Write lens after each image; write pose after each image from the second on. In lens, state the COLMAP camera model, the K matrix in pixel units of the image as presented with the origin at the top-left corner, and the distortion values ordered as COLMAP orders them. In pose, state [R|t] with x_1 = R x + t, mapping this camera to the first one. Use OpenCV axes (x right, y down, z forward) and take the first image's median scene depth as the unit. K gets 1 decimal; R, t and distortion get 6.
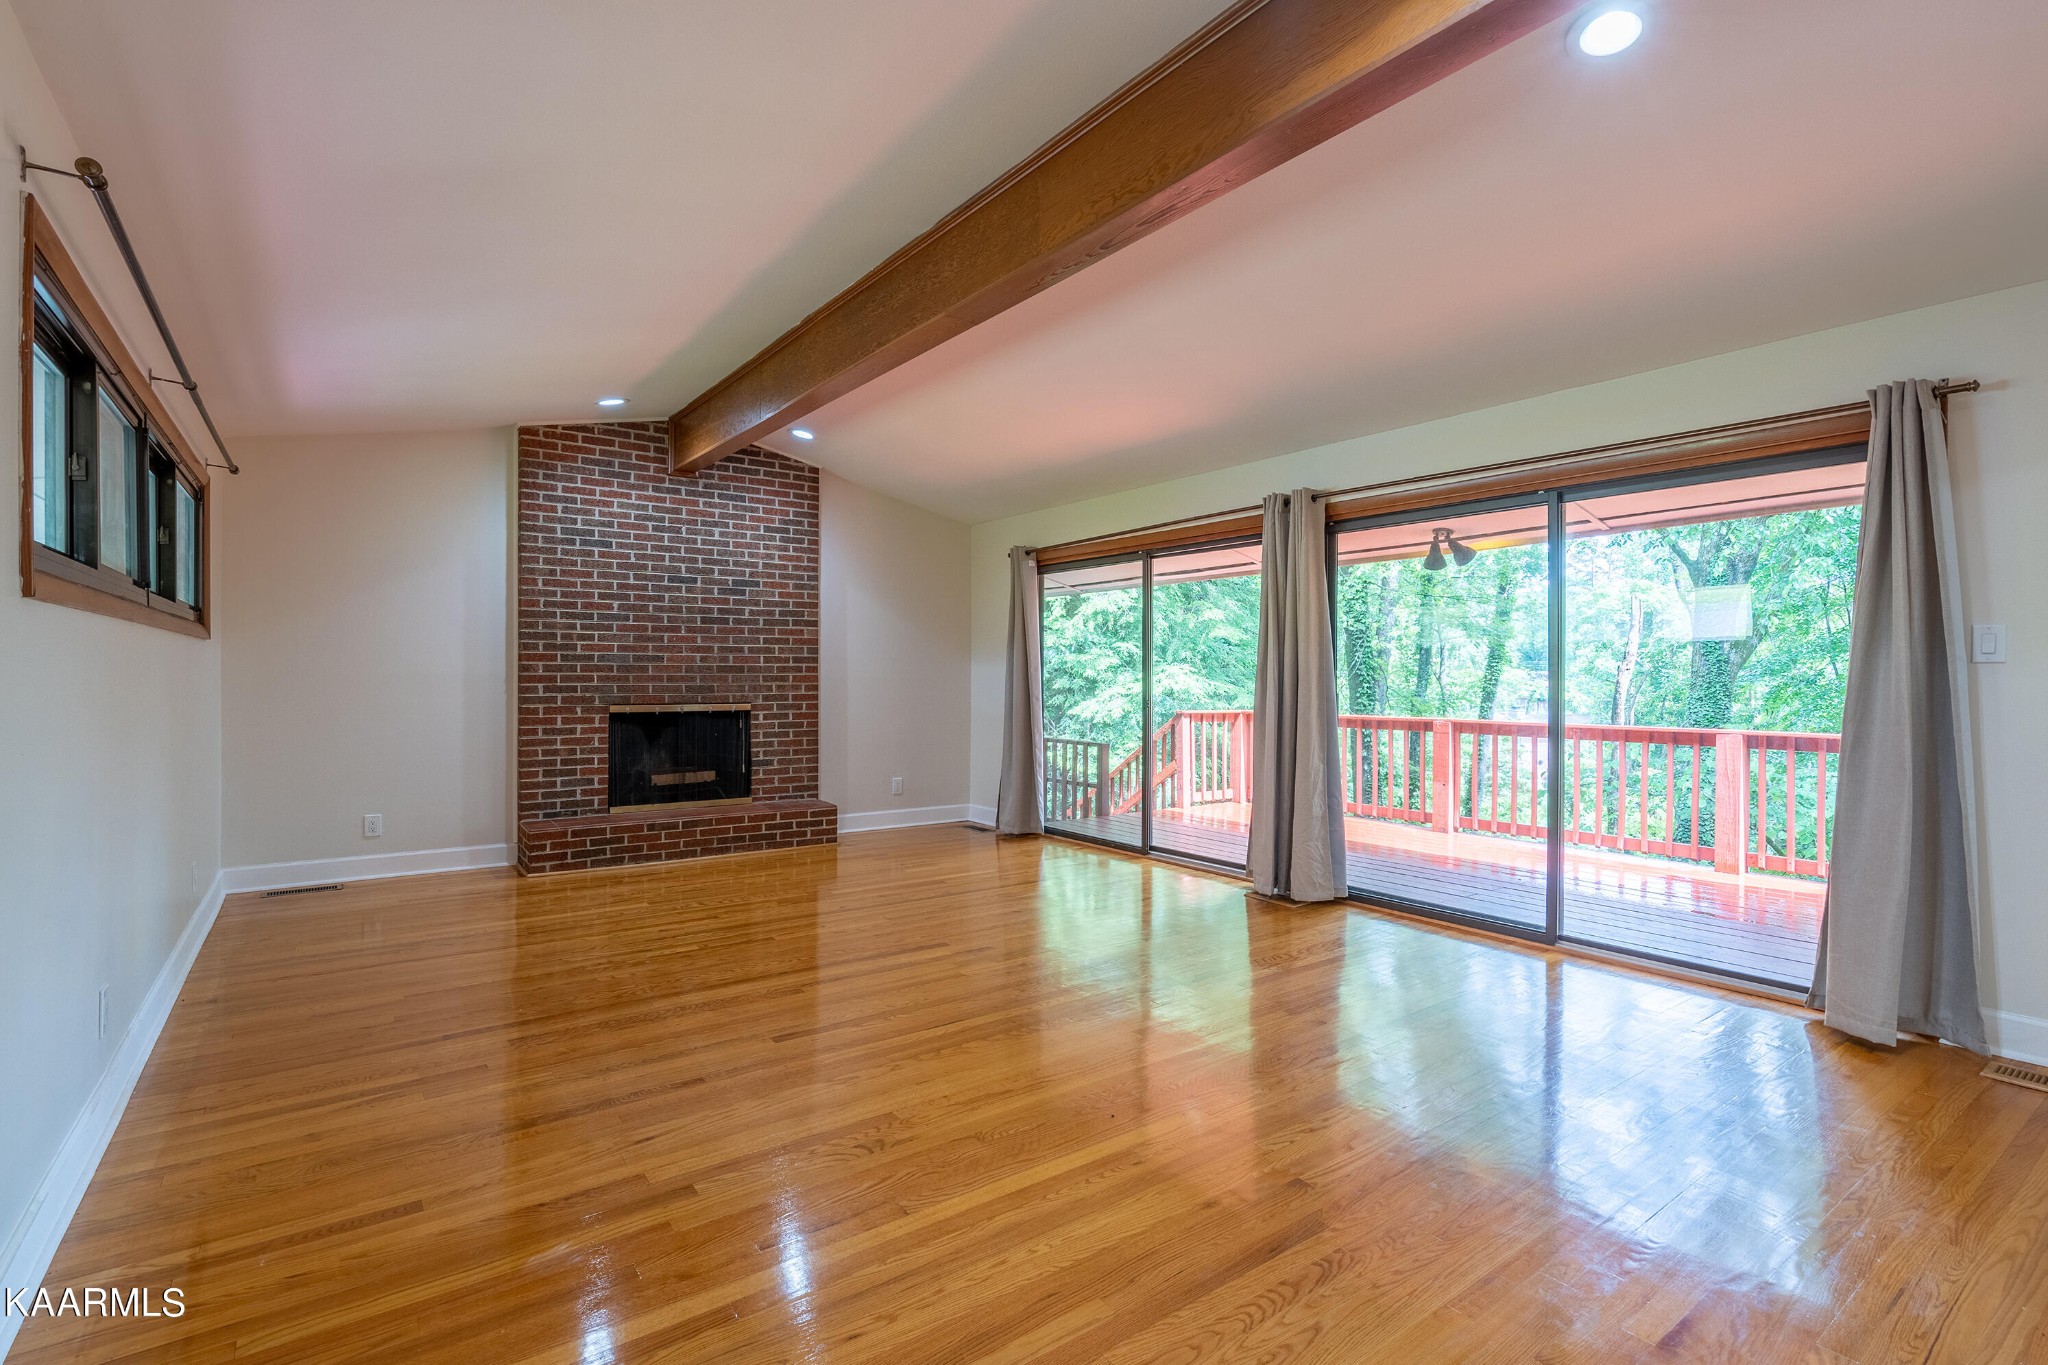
lens RADIAL K [[952.4, 0, 1024.0], [0, 952.4, 682.5], [0, 0, 1]] dist [0.001403, 0.000778]
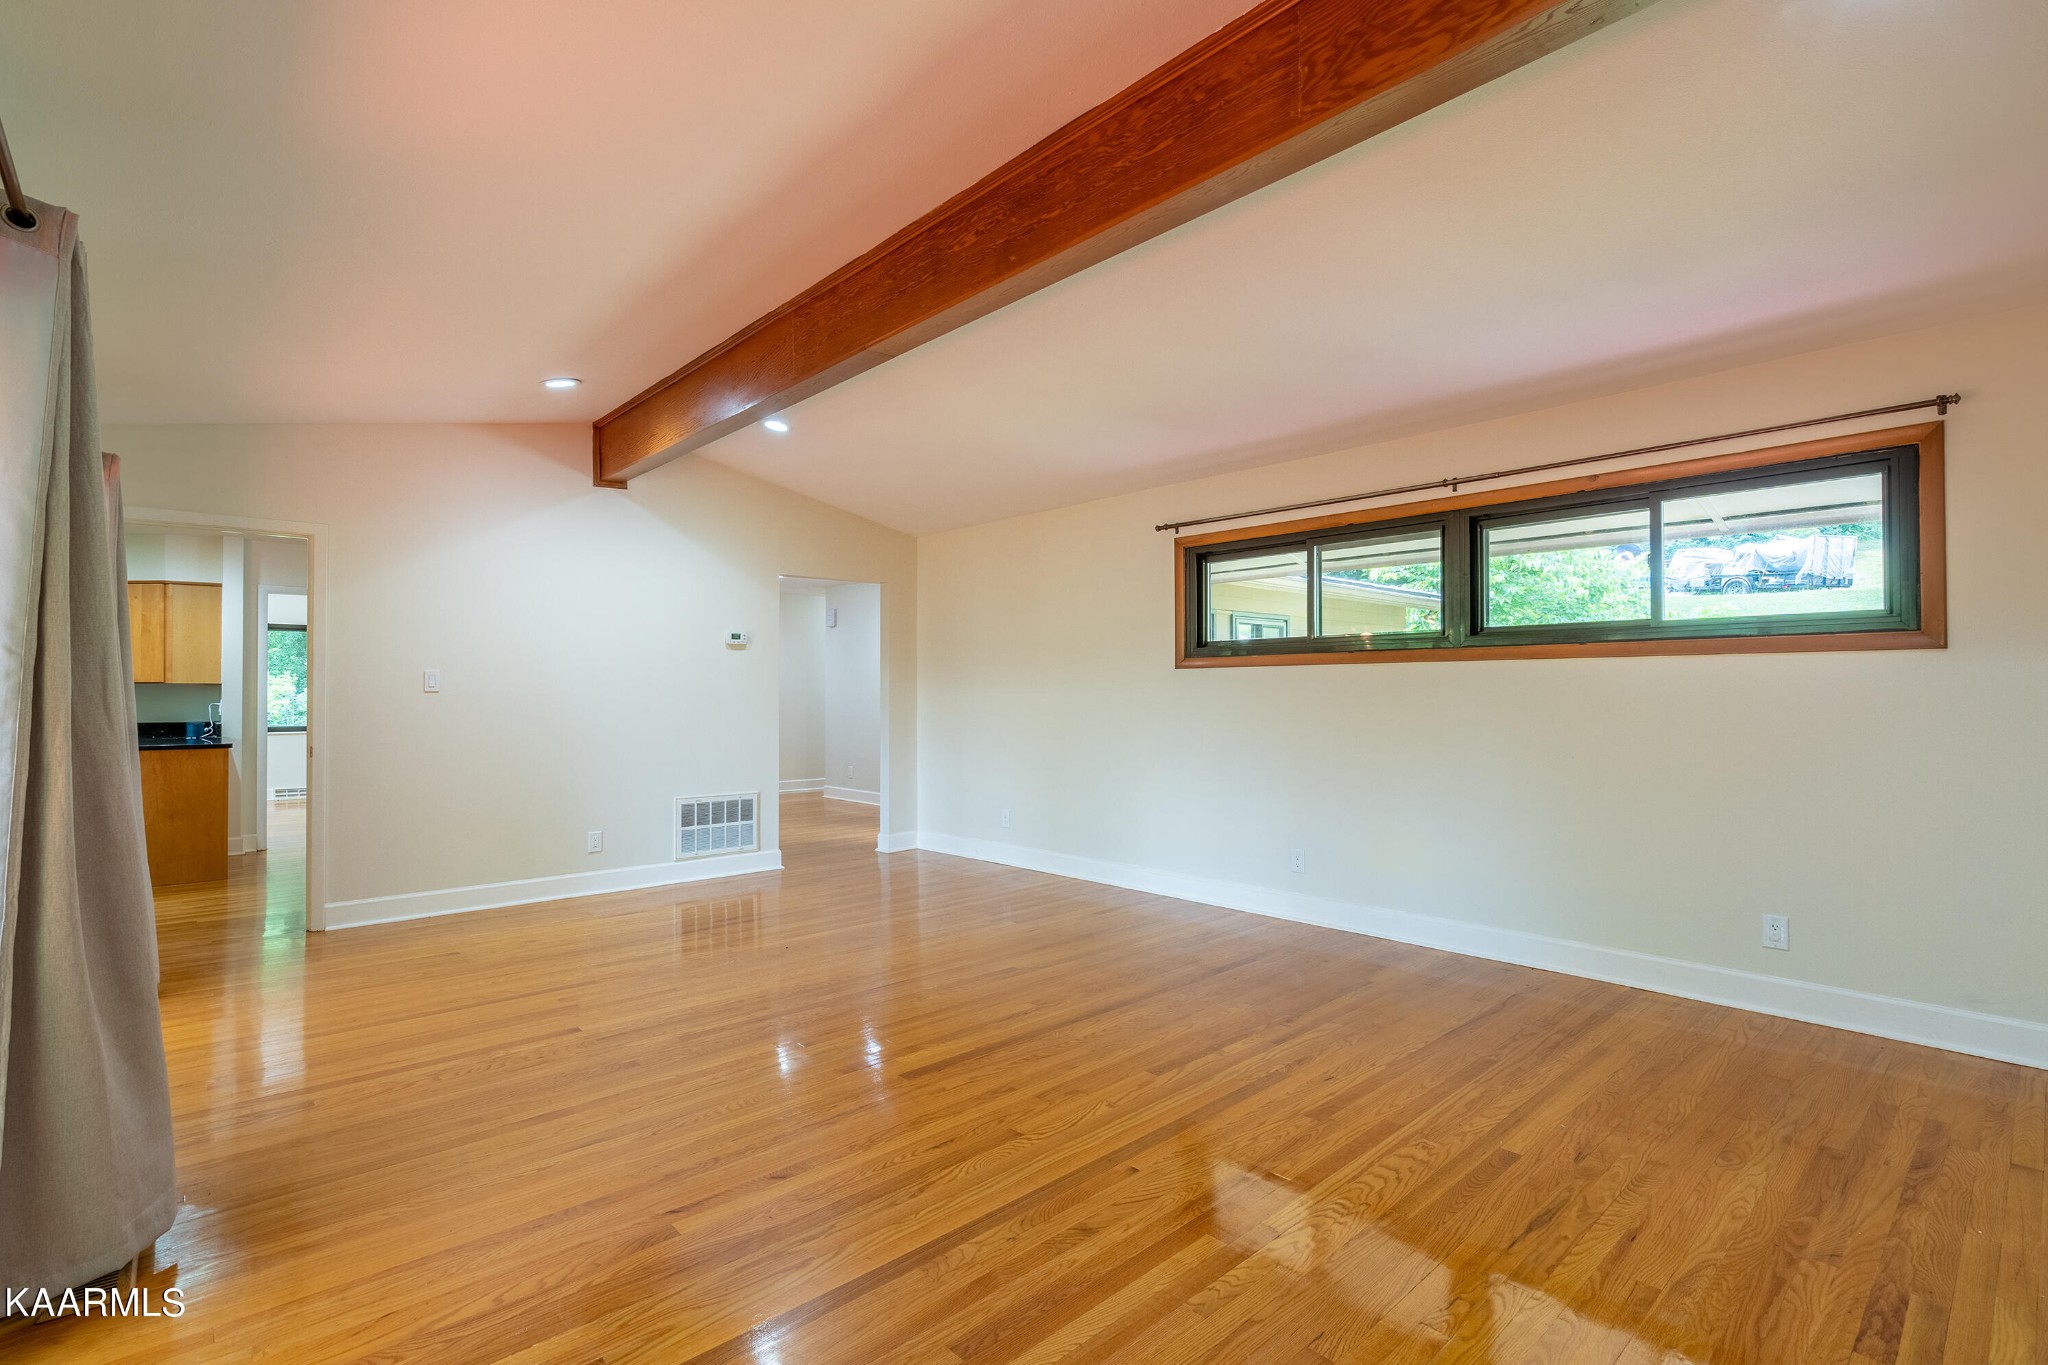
lens RADIAL K [[952.4, 0, 1024.0], [0, 952.4, 682.5], [0, 0, 1]] dist [0.001403, 0.000778]
pose [[-0.992788, -0.001257, -0.119874, -0.077098], [-0.001817, 0.999988, 0.004558, -0.020755], [0.119867, 0.004743, -0.992779, 1.551865]]
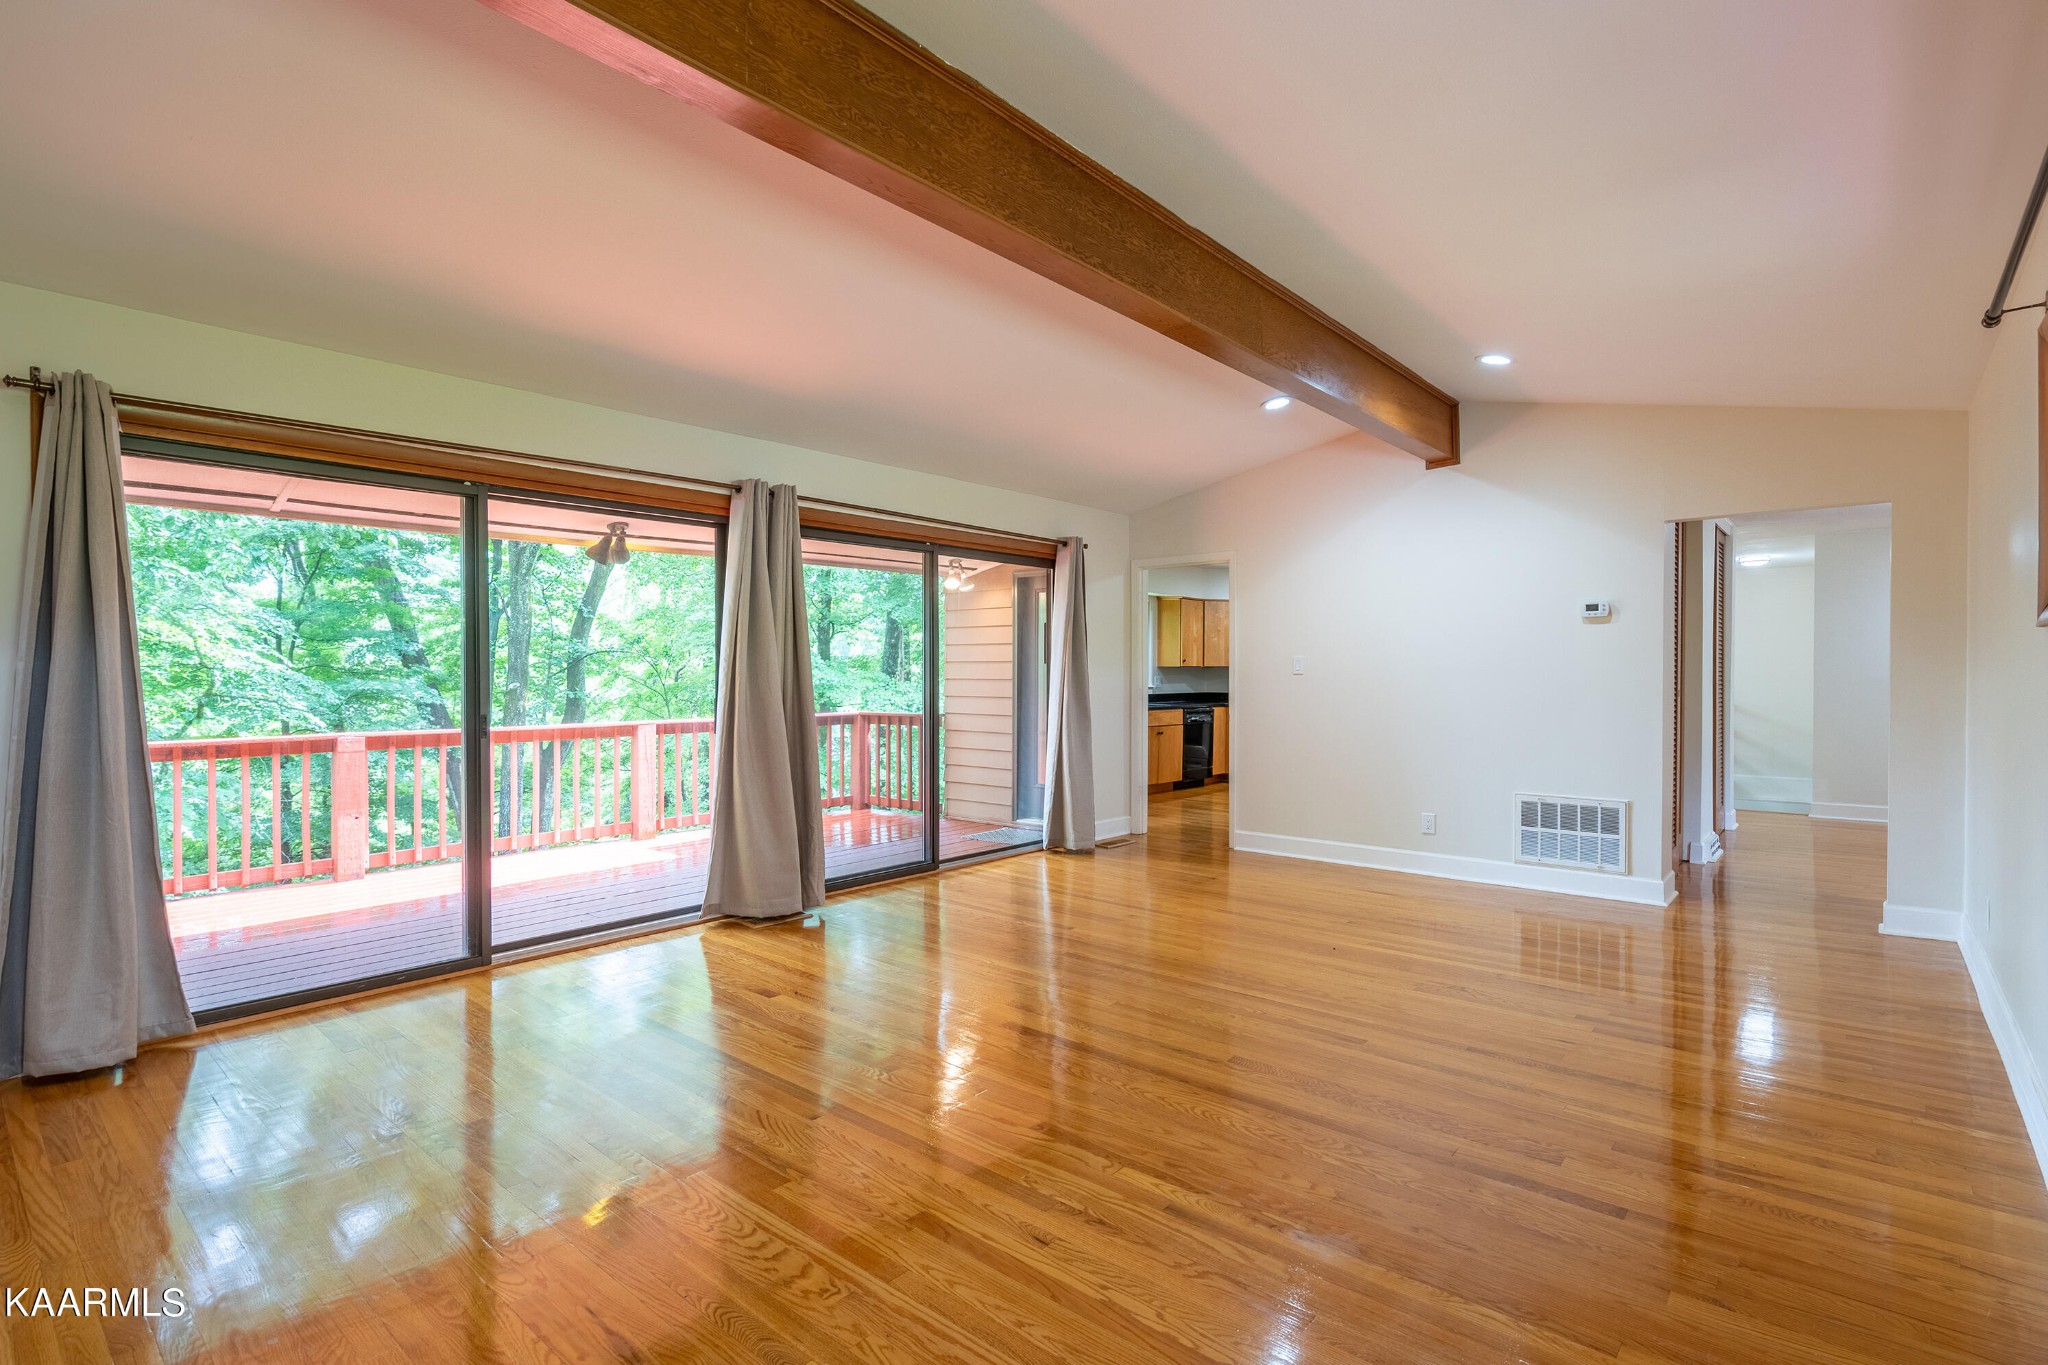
lens RADIAL K [[988.0, 0, 1057.9], [0, 988.0, 679.4], [0, 0, 1]] dist [-0.023247, 0.000030]
pose [[-0.248128, -0.008956, 0.968686, -0.791627], [0.011998, 0.999852, 0.012317, -0.016832], [-0.968653, 0.014678, -0.247984, 1.046152]]
